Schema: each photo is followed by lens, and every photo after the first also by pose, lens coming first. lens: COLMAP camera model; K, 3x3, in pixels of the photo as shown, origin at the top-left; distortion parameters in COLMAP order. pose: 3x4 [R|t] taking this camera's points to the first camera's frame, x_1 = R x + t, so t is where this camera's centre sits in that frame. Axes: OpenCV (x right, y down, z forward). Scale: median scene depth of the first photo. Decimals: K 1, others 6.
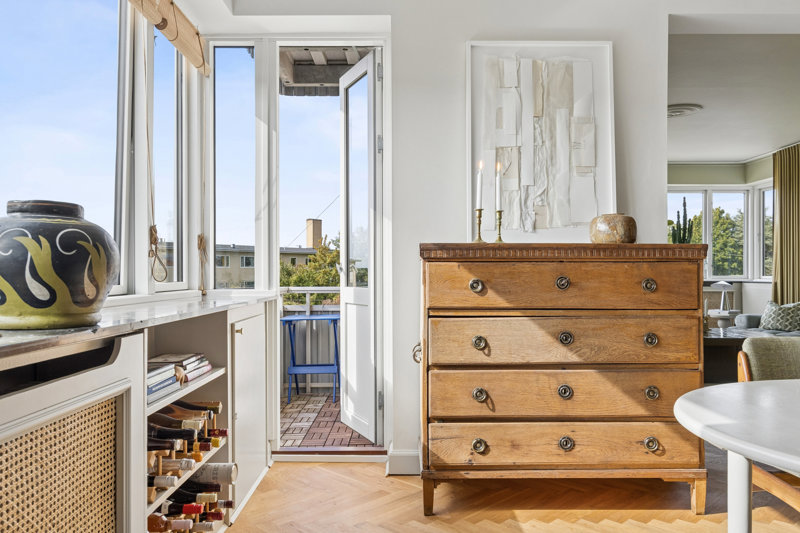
lens RADIAL K [[614.2, 0, 400.0], [0, 614.2, 266.5], [0, 0, 1]] dist [-0.004656, -0.000963]
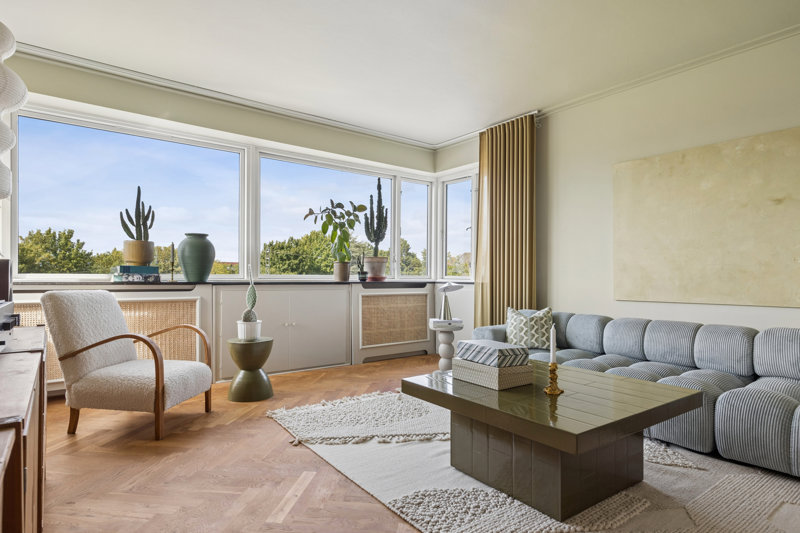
lens RADIAL K [[451.5, 0, 400.0], [0, 451.5, 266.5], [0, 0, 1]] dist [0.000652, -0.000414]
pose [[0.792084, 0.014666, 0.610235, 0.360374], [-0.009752, 0.999888, -0.011373, 0.029851], [-0.610334, 0.003057, 0.792139, 1.494856]]
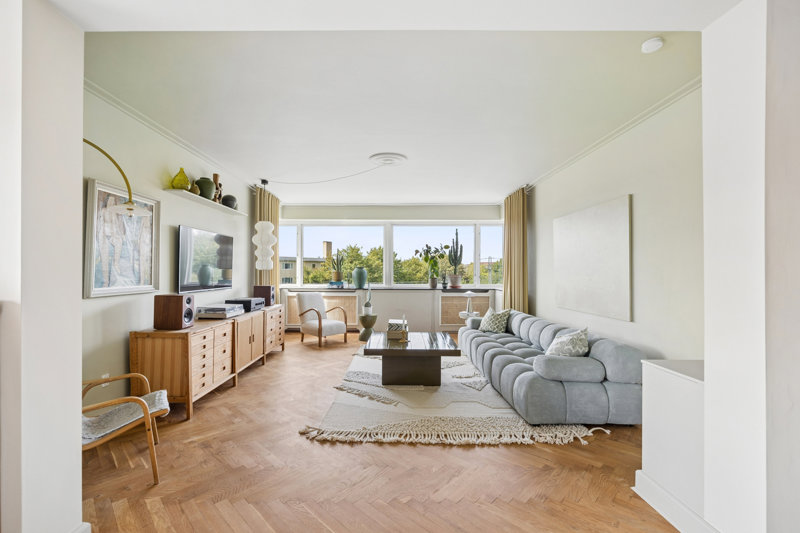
lens RADIAL K [[347.8, 0, 389.9], [0, 347.8, 269.2], [0, 0, 1]] dist [0.000842, 0.000057]
pose [[0.999997, -0.000641, -0.002498, 0.911188], [0.000652, 0.999991, 0.004283, -0.071133], [0.002496, -0.004285, 0.999988, 0.582895]]
